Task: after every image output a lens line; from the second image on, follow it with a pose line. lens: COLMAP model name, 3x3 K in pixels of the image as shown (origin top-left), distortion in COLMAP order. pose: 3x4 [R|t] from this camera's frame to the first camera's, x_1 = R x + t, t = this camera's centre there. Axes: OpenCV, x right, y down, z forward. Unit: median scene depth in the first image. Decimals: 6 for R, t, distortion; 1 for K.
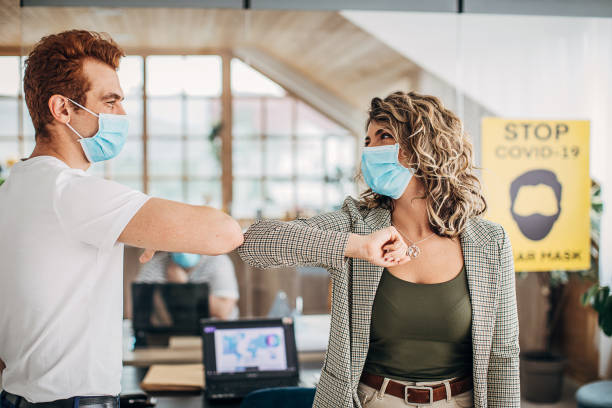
lens RADIAL K [[898.3, 0, 306.0], [0, 898.3, 204.0], [0, 0, 1]] dist [-0.144850, 0.147175]
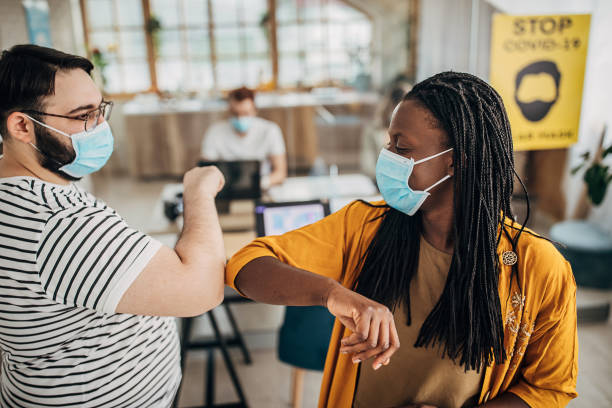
lens RADIAL K [[578.3, 0, 307.5], [0, 578.3, 212.6], [0, 0, 1]] dist [-0.018475, -0.011069]
pose [[0.998777, -0.023849, -0.043302, -0.012484], [0.034232, 0.965601, 0.257766, -0.051389], [0.035665, -0.258933, 0.965236, 0.225992]]
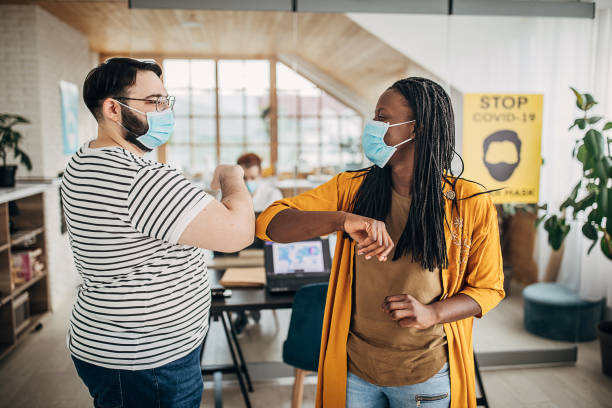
lens RADIAL K [[590.3, 0, 306.0], [0, 590.3, 204.0], [0, 0, 1]] dist [-0.007771, -0.012253]
pose [[0.999670, 0.002423, -0.025587, -0.023234], [-0.000898, 0.998231, 0.059452, 0.021782], [0.025686, -0.059410, 0.997903, 0.072906]]
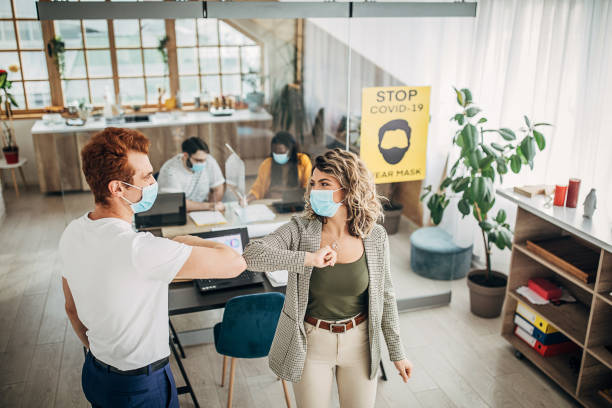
lens RADIAL K [[590.3, 0, 306.0], [0, 590.3, 204.0], [0, 0, 1]] dist [-0.007771, -0.012253]
pose [[0.987829, -0.046389, 0.148468, -0.057932], [0.005590, 0.964463, 0.264158, -0.172394], [-0.155446, -0.260113, 0.952984, -0.001461]]
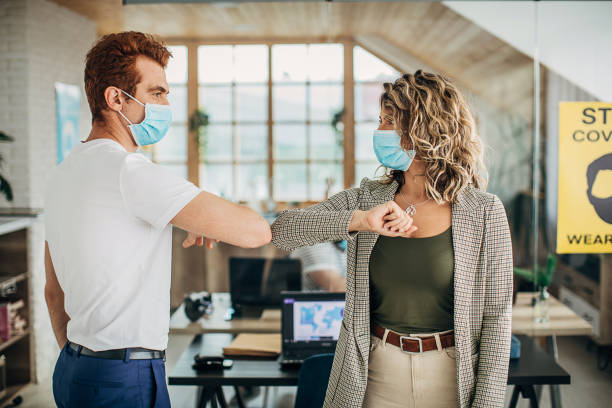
lens RADIAL K [[898.3, 0, 306.0], [0, 898.3, 204.0], [0, 0, 1]] dist [-0.144850, 0.147175]
pose [[0.985589, 0.010188, -0.168853, 0.083376], [-0.007385, 0.999824, 0.017218, 0.004240], [0.168999, -0.015722, 0.985491, -0.053520]]
